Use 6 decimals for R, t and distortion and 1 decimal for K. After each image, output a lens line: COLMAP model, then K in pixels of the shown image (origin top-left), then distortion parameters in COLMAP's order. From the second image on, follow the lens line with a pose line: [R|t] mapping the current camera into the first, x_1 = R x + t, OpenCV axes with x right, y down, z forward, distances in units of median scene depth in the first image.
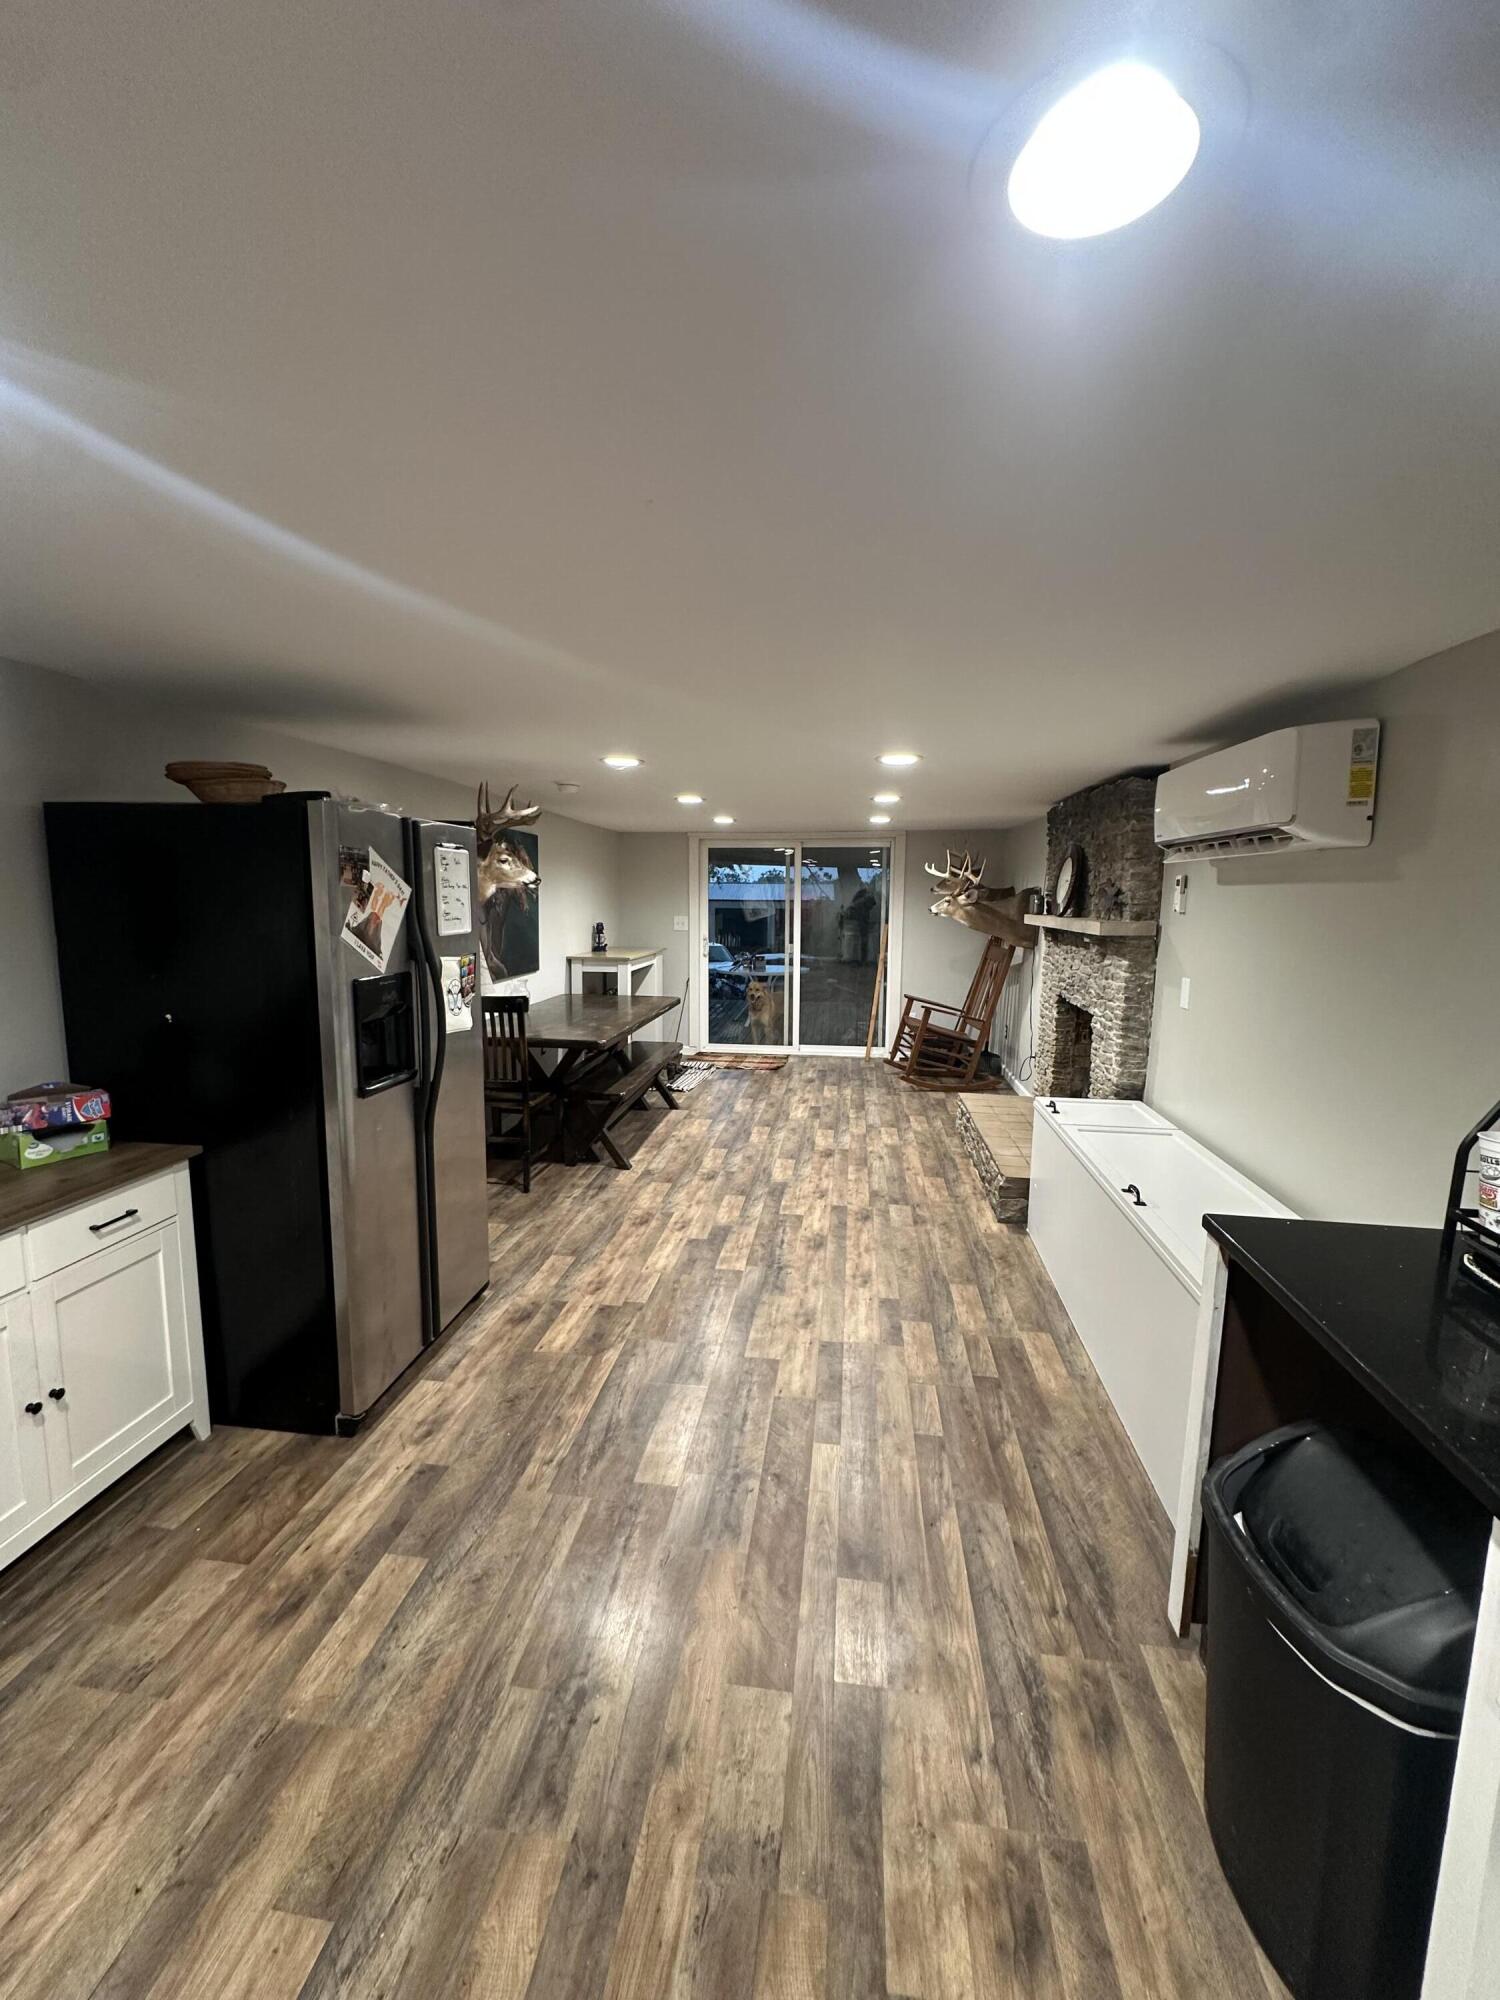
lens RADIAL K [[807.8, 0, 754.4], [0, 807.8, 994.3], [0, 0, 1]] dist [-0.001226, -0.000216]
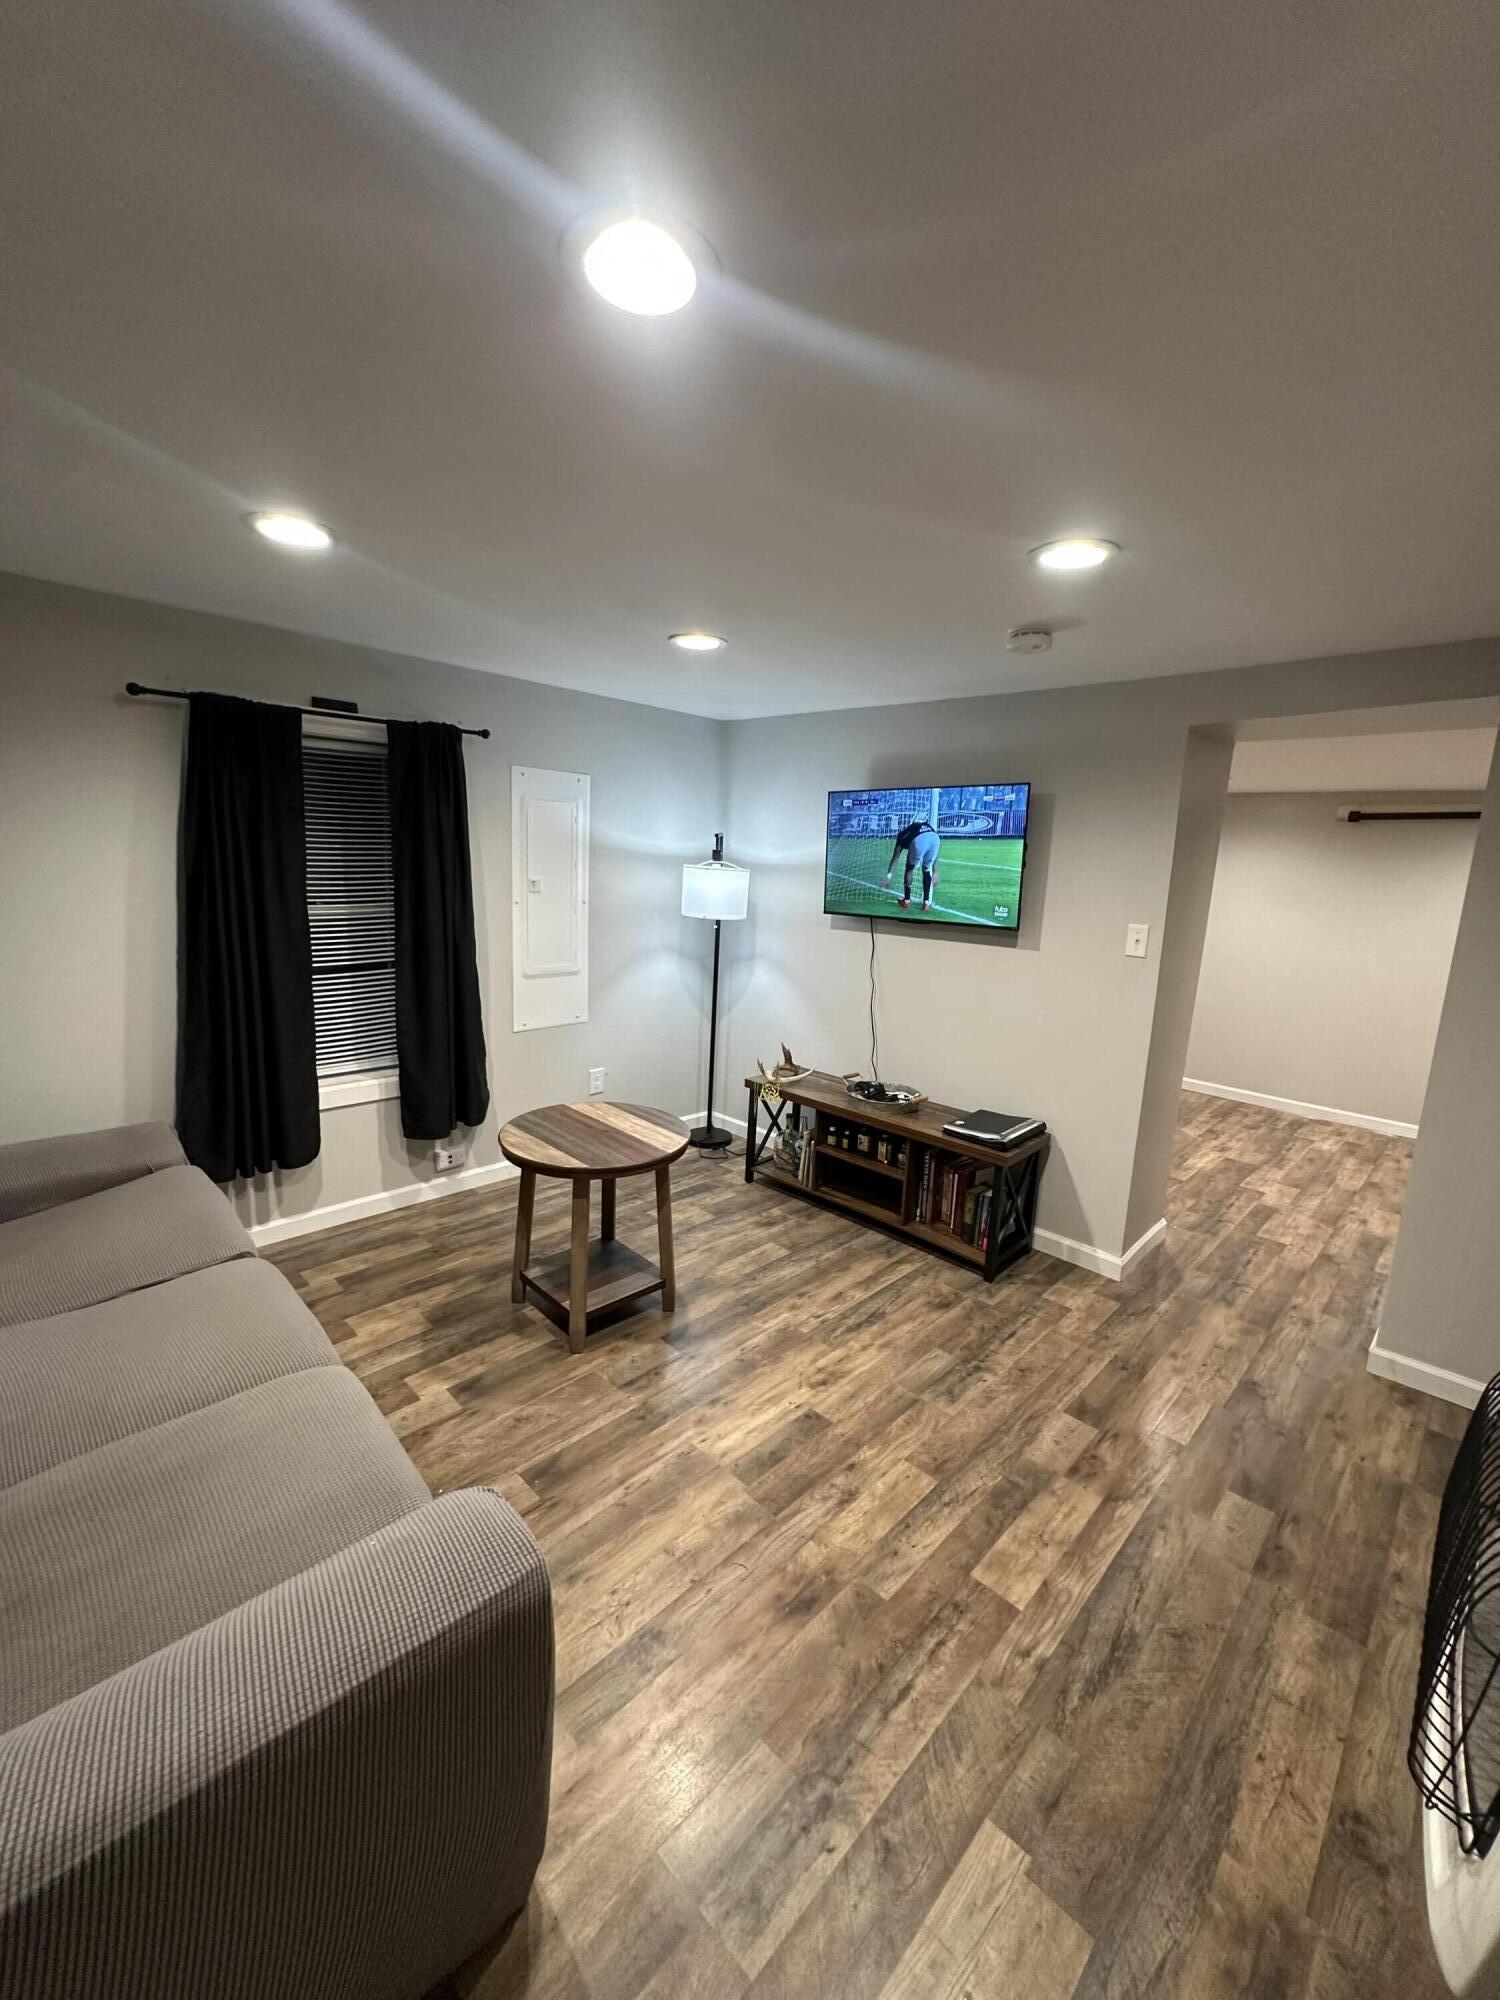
lens RADIAL K [[807.8, 0, 757.4], [0, 807.8, 1009.5], [0, 0, 1]] dist [-0.001226, -0.000216]
pose [[0.808713, 0.160941, -0.565757, 0.169676], [-0.134395, 0.986954, 0.088651, -0.055433], [0.572644, 0.004342, 0.819793, 0.401738]]
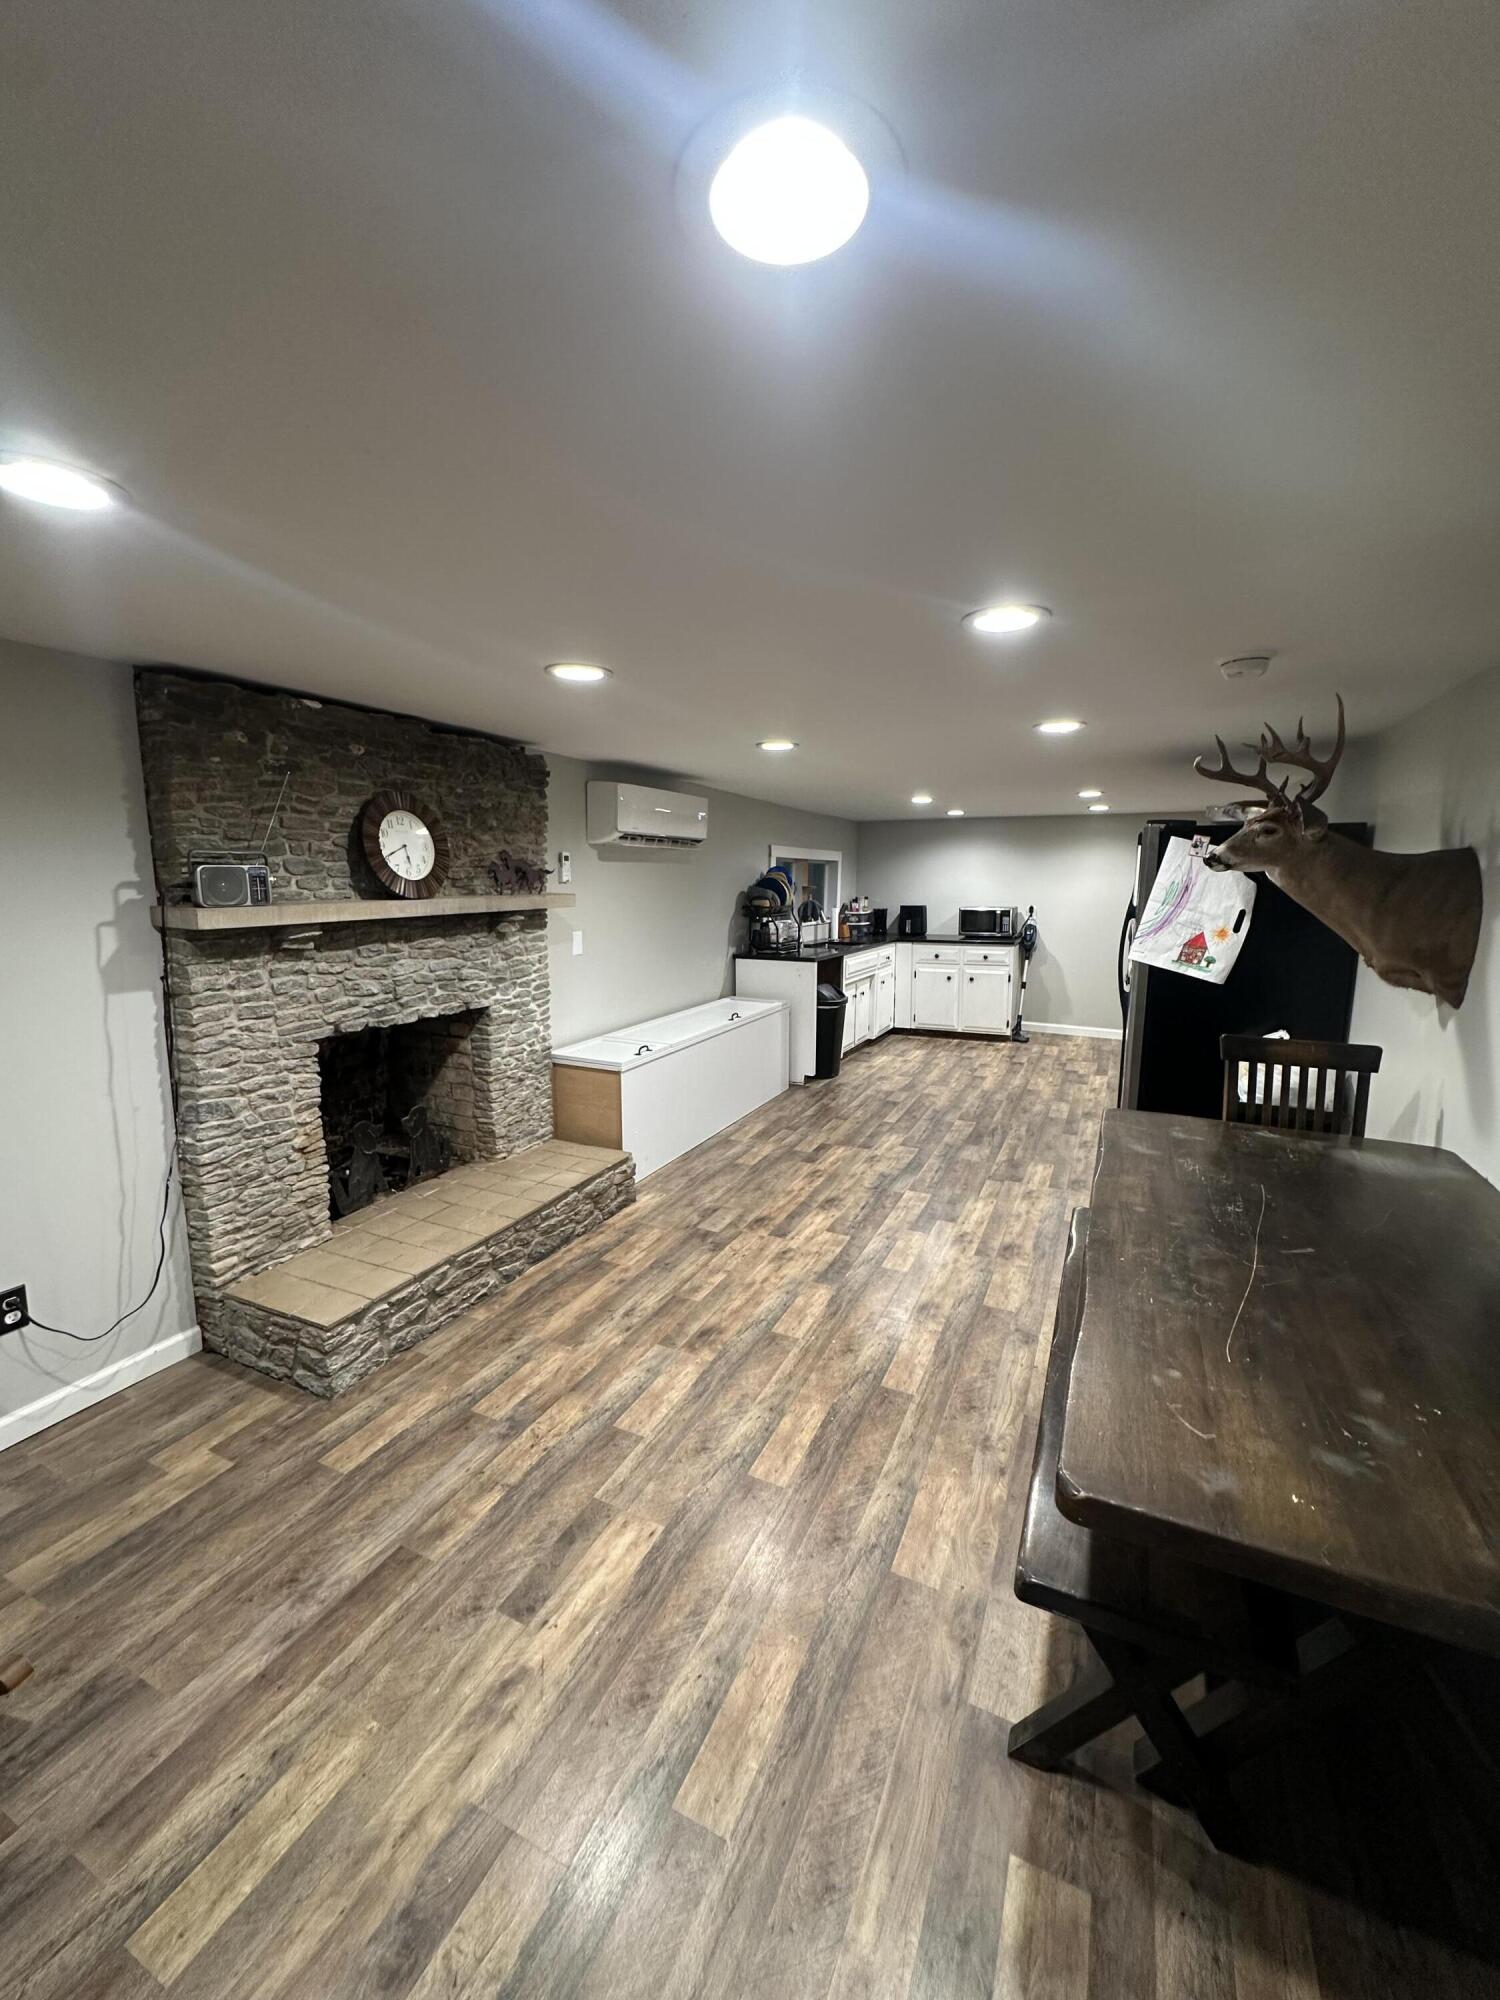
lens RADIAL K [[807.8, 0, 759.1], [0, 807.8, 998.9], [0, 0, 1]] dist [-0.001226, -0.000216]
pose [[-0.954105, -0.063635, 0.292632, -0.114130], [0.019791, 0.961628, 0.273643, -0.218692], [-0.298816, 0.266875, -0.916235, 1.753723]]
